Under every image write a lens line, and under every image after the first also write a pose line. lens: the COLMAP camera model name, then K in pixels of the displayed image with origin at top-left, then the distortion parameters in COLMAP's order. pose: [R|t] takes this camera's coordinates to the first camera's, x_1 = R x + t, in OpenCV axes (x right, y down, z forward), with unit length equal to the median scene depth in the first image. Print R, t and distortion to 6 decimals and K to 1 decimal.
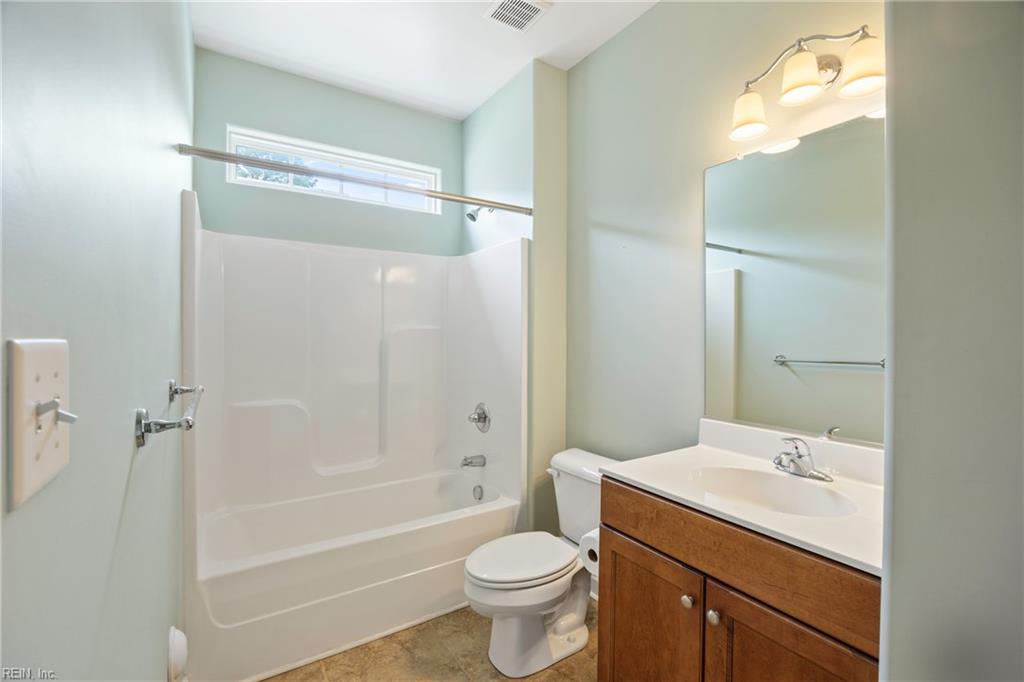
lens RADIAL K [[452.4, 0, 512.0], [0, 452.4, 341.0], [0, 0, 1]] dist [0.000019, 0.000221]
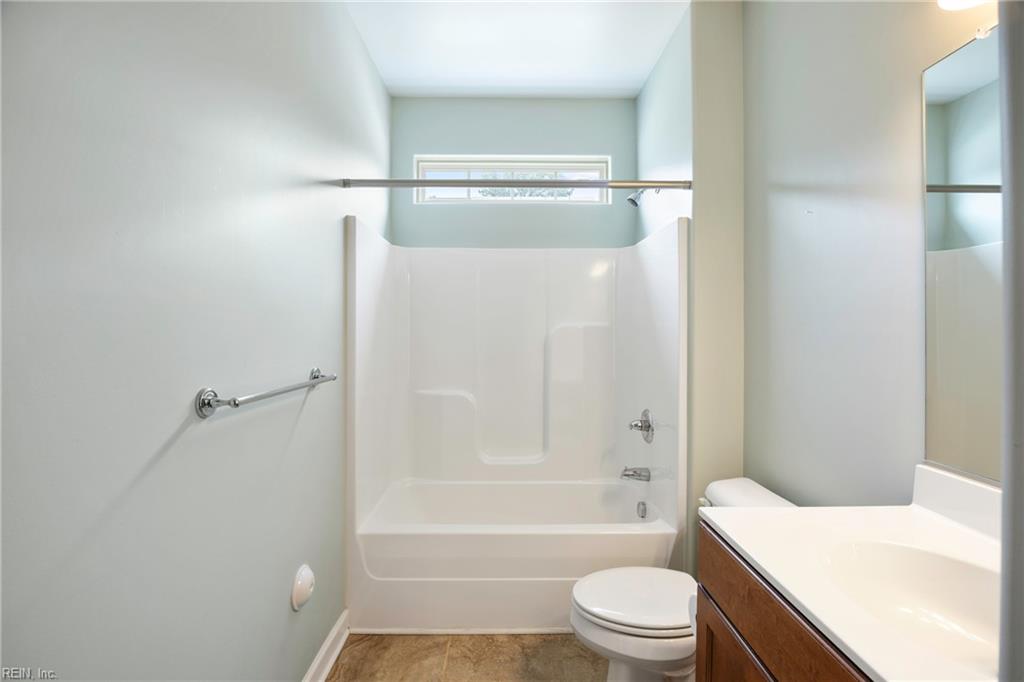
lens RADIAL K [[453.1, 0, 512.2], [0, 453.1, 334.9], [0, 0, 1]] dist [-0.002160, -0.000328]
pose [[0.848761, 0.003257, -0.528766, 0.204869], [-0.007697, 0.999951, -0.006195, -0.001674], [0.528720, 0.009328, 0.848745, 0.120941]]
